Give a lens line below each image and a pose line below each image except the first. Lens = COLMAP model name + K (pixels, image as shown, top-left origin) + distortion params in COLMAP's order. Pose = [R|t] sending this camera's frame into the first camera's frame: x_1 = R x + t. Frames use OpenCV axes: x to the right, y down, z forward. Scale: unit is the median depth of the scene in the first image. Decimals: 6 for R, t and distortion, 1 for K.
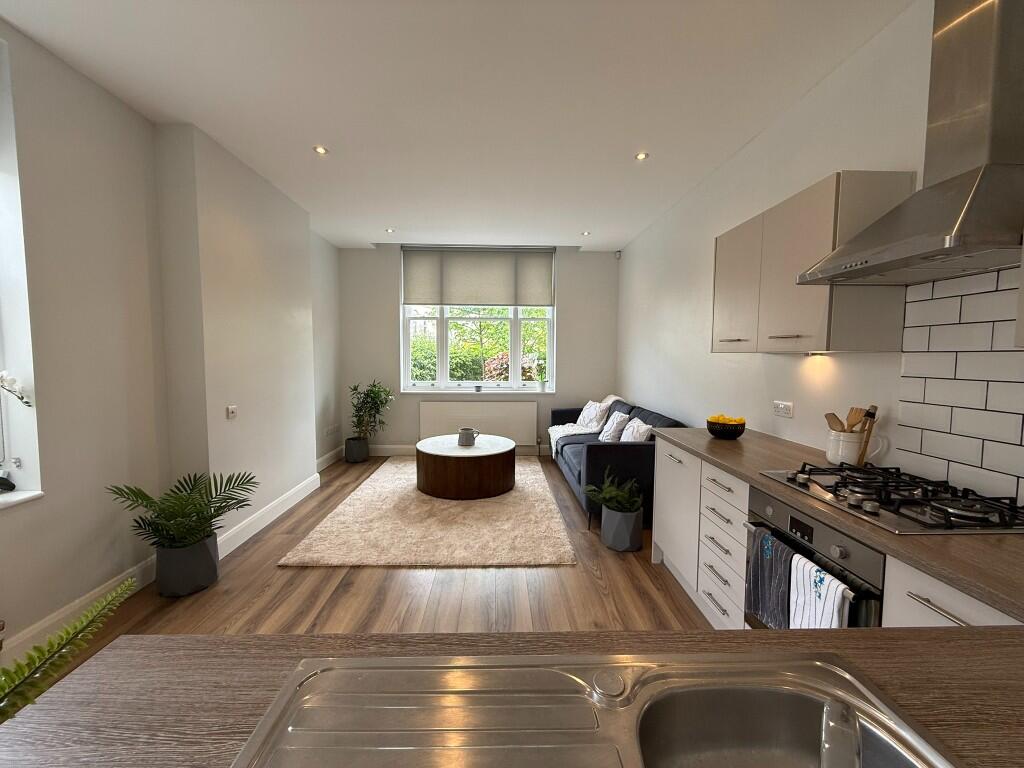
lens RADIAL K [[407.2, 0, 509.5], [0, 407.2, 383.0], [0, 0, 1]] dist [0.000268, 0.000303]
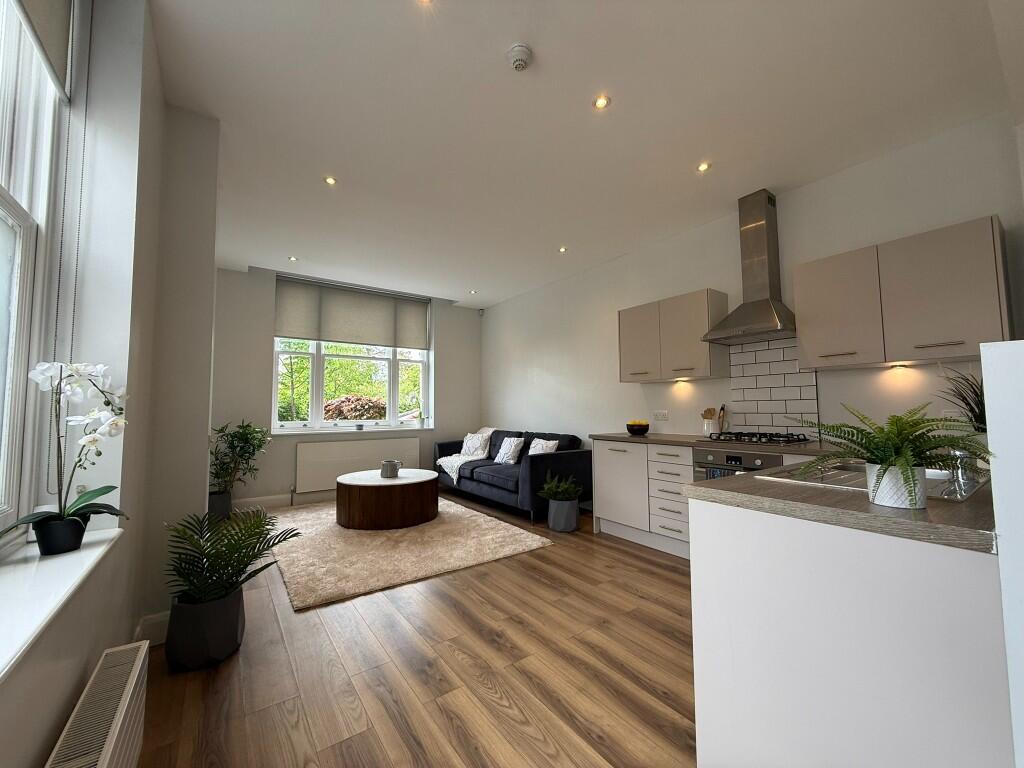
lens RADIAL K [[407.2, 0, 509.5], [0, 407.2, 383.0], [0, 0, 1]] dist [0.000268, 0.000303]
pose [[0.831317, 0.025167, 0.555229, -0.394177], [0.048347, 0.991913, -0.117347, 0.049578], [-0.553692, 0.124396, 0.823378, -0.024524]]
